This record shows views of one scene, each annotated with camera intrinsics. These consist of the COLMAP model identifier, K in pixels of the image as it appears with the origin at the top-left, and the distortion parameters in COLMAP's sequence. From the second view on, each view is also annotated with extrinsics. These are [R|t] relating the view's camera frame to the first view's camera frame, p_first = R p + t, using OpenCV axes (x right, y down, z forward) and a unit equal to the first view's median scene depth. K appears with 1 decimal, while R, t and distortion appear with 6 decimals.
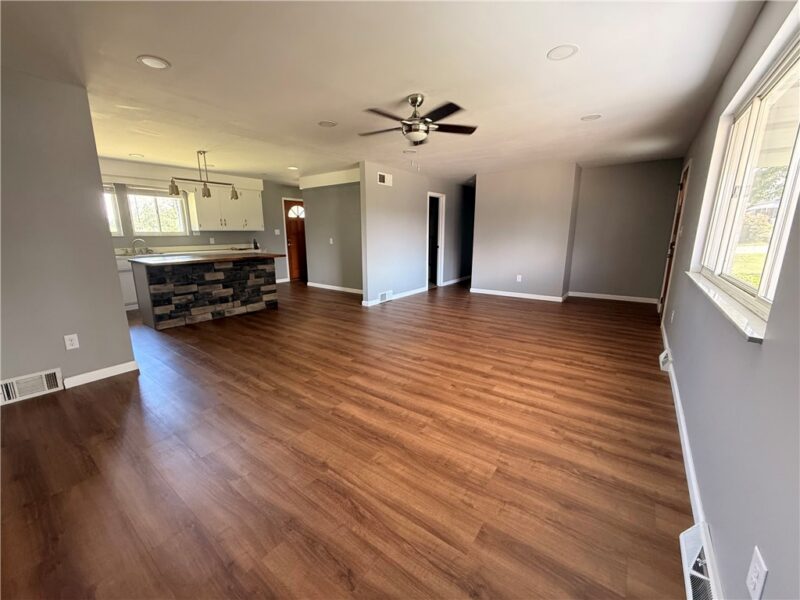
lens RADIAL K [[320.3, 0, 397.1], [0, 320.3, 301.6], [0, 0, 1]] dist [-0.003430, -0.000221]
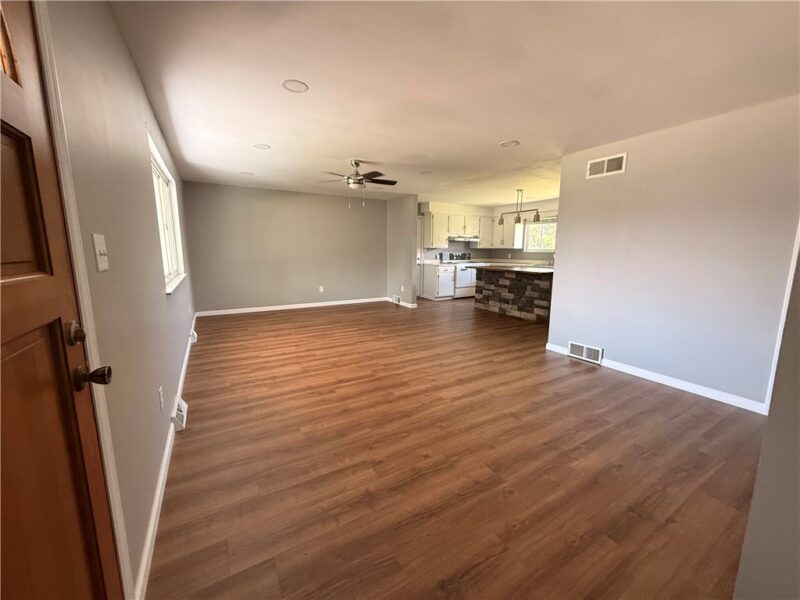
lens RADIAL K [[320.3, 0, 395.5], [0, 320.3, 296.8], [0, 0, 1]] dist [-0.003430, -0.000221]
pose [[-0.393189, 0.136457, -0.909275, 0.866331], [-0.198975, 0.952864, 0.229039, -0.245160], [0.897670, 0.270978, -0.347504, 1.108451]]
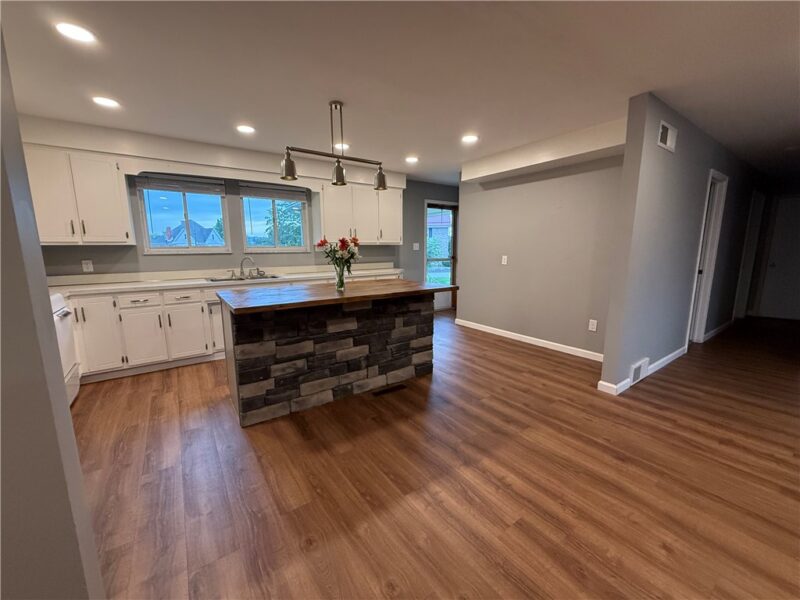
lens RADIAL K [[320.3, 0, 396.0], [0, 320.3, 300.4], [0, 0, 1]] dist [-0.003430, -0.000221]
pose [[0.949409, 0.046310, -0.310608, -0.320581], [-0.060861, 0.997449, -0.037314, -0.110457], [0.308088, 0.054331, 0.949805, 0.513258]]
